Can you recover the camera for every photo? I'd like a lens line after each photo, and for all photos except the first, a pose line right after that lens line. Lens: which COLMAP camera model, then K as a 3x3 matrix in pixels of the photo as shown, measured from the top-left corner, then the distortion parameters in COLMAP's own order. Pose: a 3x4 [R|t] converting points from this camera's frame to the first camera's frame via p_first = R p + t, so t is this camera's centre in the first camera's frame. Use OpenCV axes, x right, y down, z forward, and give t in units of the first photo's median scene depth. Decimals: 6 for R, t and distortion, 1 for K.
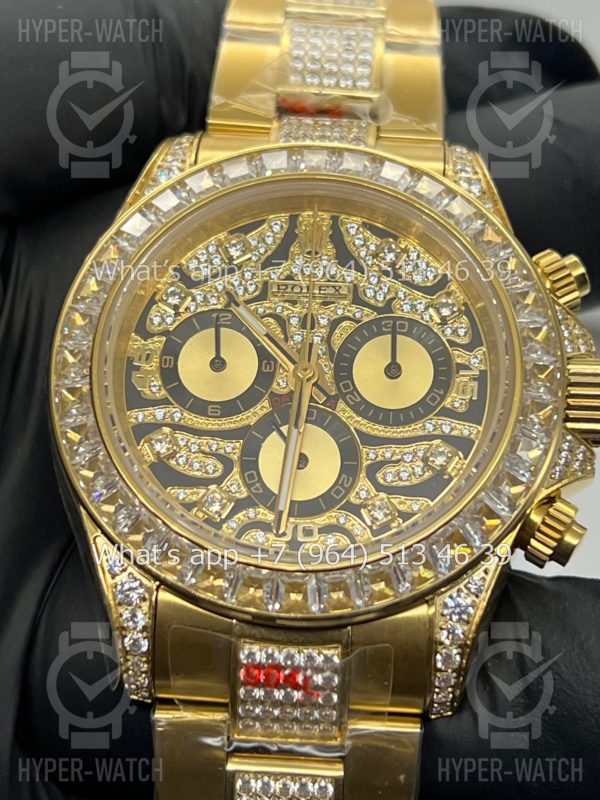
lens RADIAL K [[1927.0, 0, 294.8], [0, 1927.0, 400.1], [0, 0, 1]] dist [0.279516, 0.000000]
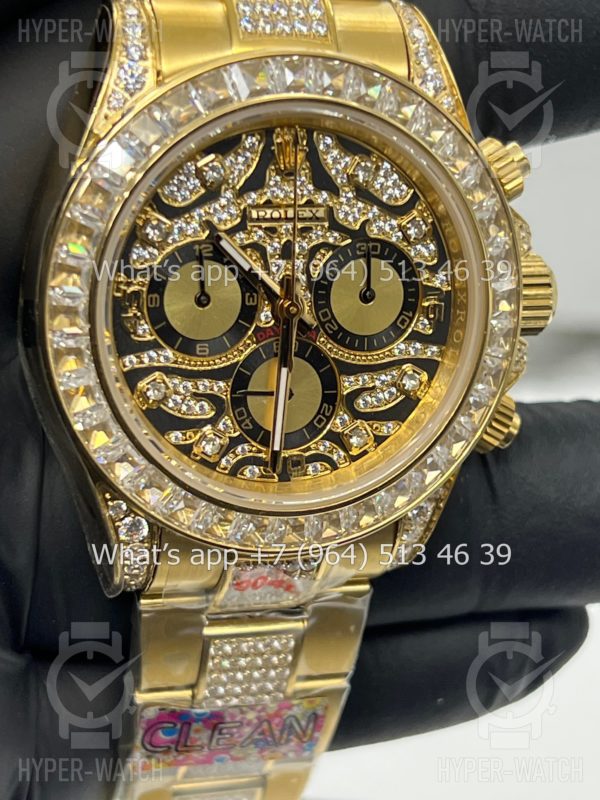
lens RADIAL K [[1927.0, 0, 297.3], [0, 1927.0, 403.7], [0, 0, 1]] dist [0.279516, 0.000000]
pose [[0.938027, -0.099249, 0.332047, -0.334676], [-0.084847, 0.863190, 0.497698, -0.478971], [-0.336015, -0.495028, 0.801275, 0.154546]]
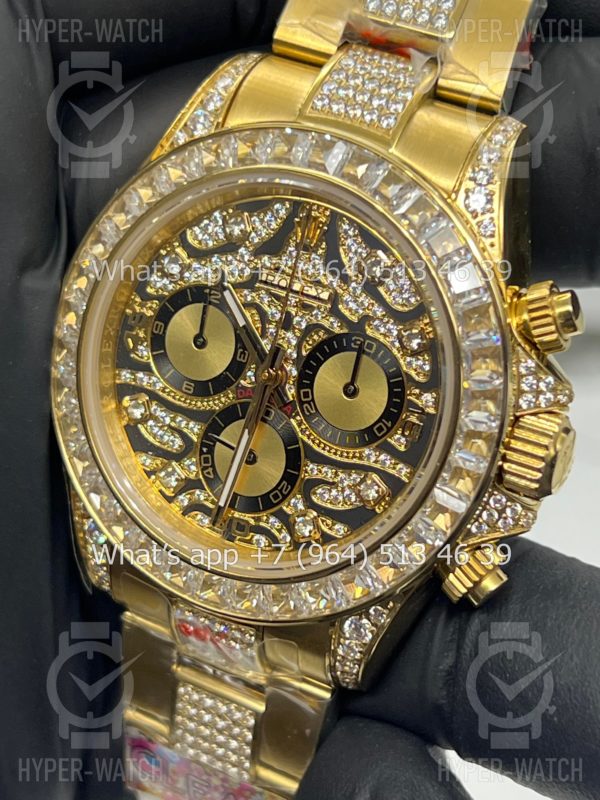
lens RADIAL K [[1927.0, 0, 298.8], [0, 1927.0, 414.5], [0, 0, 1]] dist [0.279516, 0.000000]
pose [[0.913596, 0.243121, -0.325936, 0.360865], [-0.069056, 0.882692, 0.464850, -0.475776], [0.400716, -0.402177, 0.823213, 0.148653]]
